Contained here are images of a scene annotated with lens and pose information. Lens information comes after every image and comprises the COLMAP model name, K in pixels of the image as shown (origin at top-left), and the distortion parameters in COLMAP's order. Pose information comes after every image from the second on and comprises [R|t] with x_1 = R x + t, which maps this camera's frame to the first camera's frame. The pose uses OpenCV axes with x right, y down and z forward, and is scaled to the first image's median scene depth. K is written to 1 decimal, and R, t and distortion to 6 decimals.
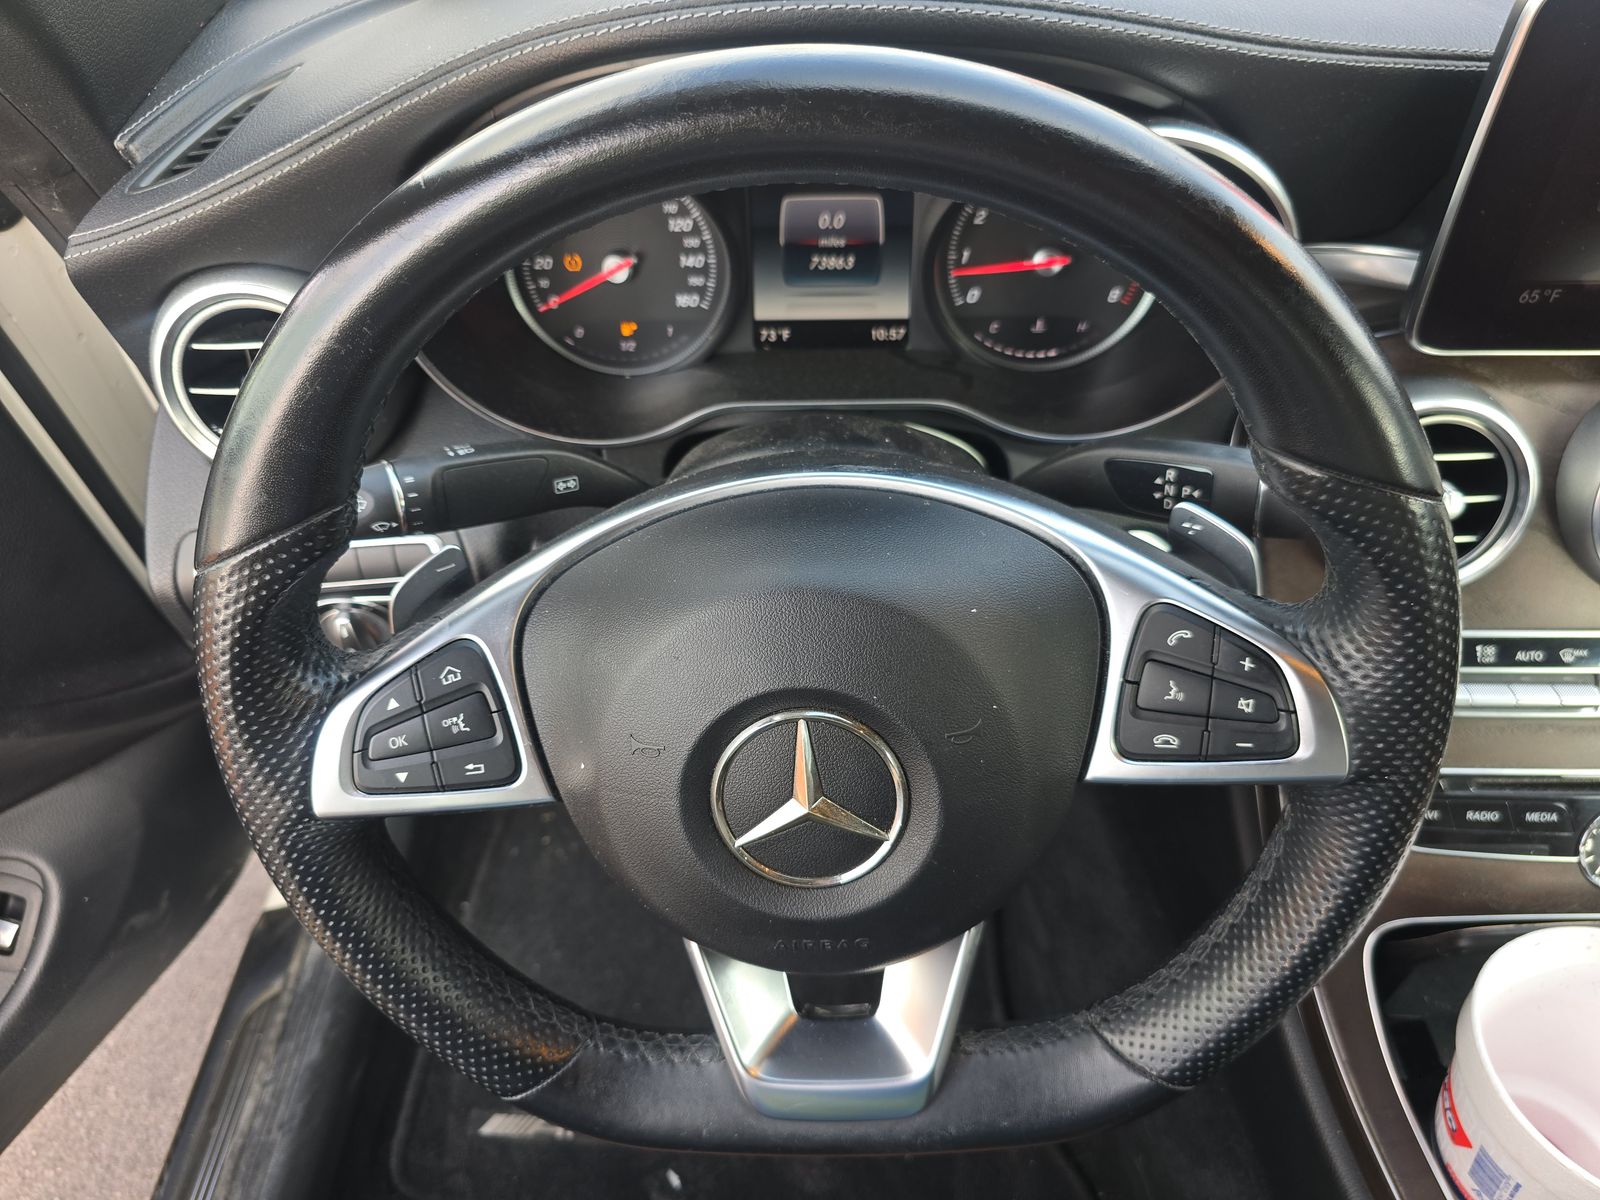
lens RADIAL K [[1098.4, 0, 801.0], [0, 1098.4, 602.0], [0, 0, 1]] dist [0.011812, -0.009105]
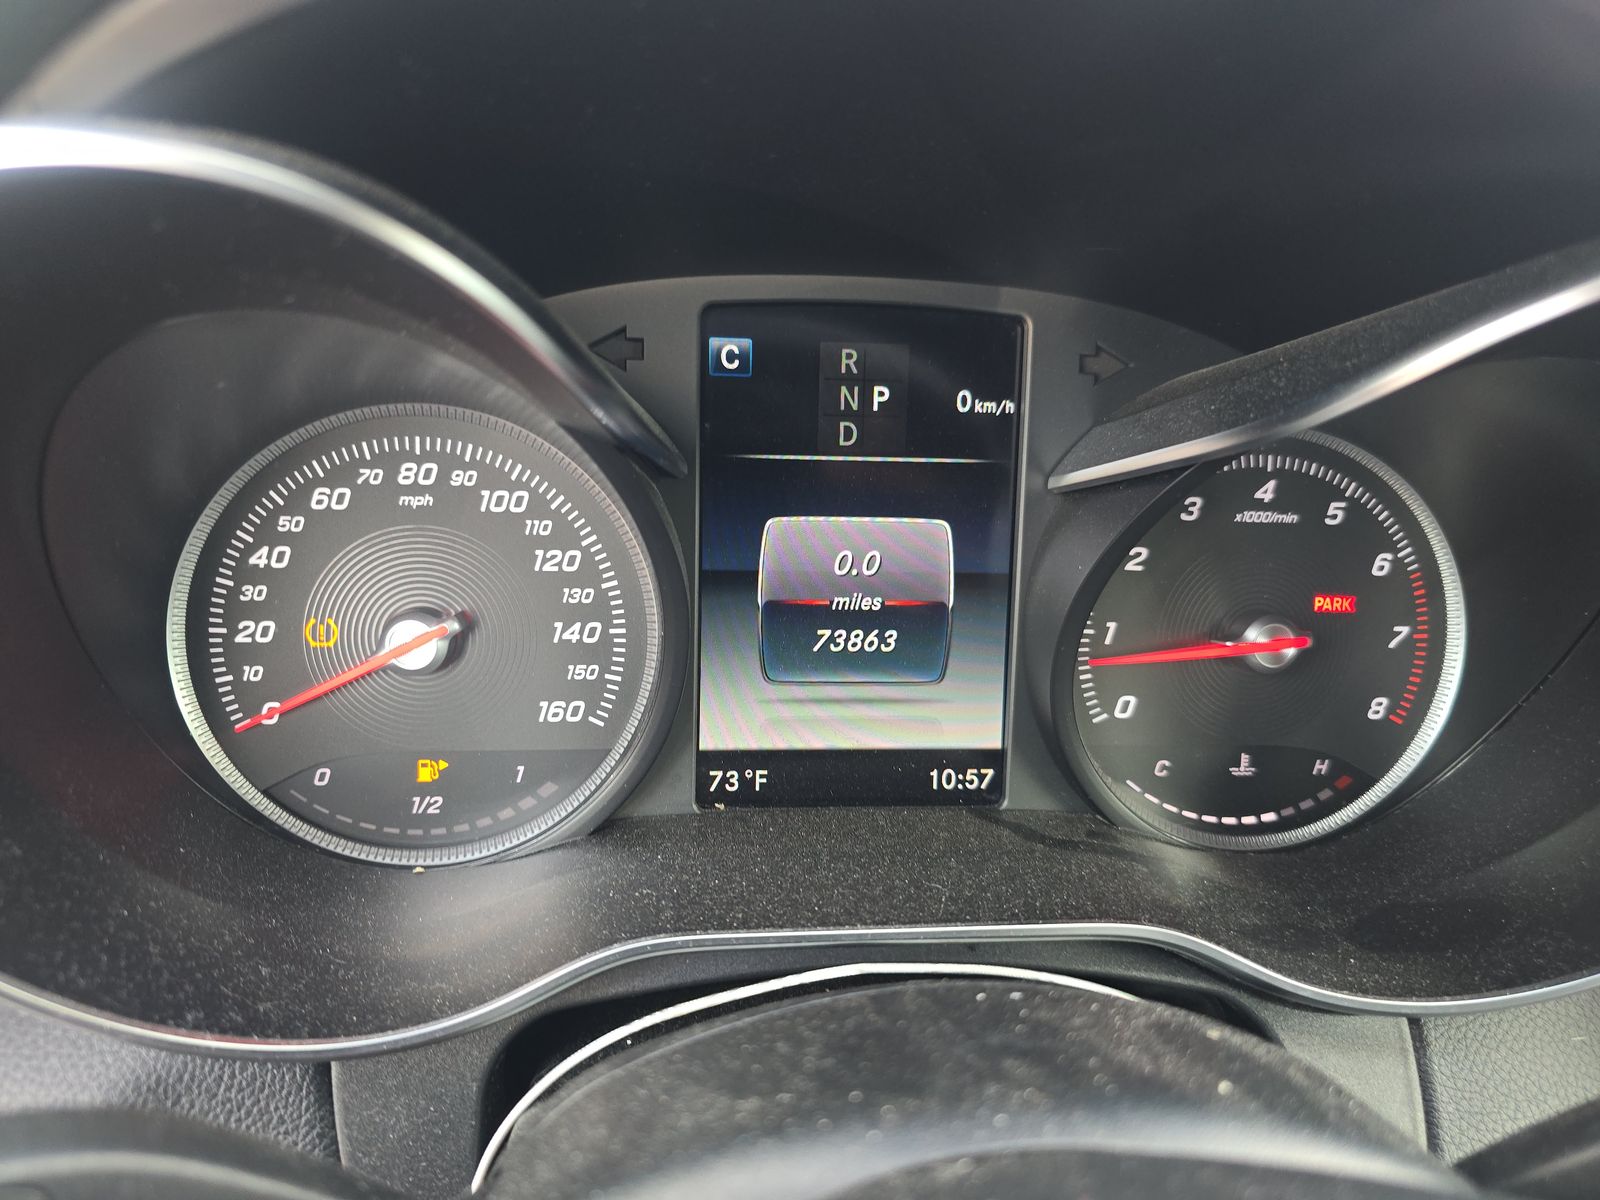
lens RADIAL K [[1098.4, 0, 798.6], [0, 1098.4, 608.9], [0, 0, 1]] dist [0.011812, -0.009105]
pose [[0.989496, 0.023096, 0.142707, -0.070285], [0.035940, 0.916862, -0.397582, -0.119562], [-0.140025, 0.398535, 0.906401, 0.531626]]
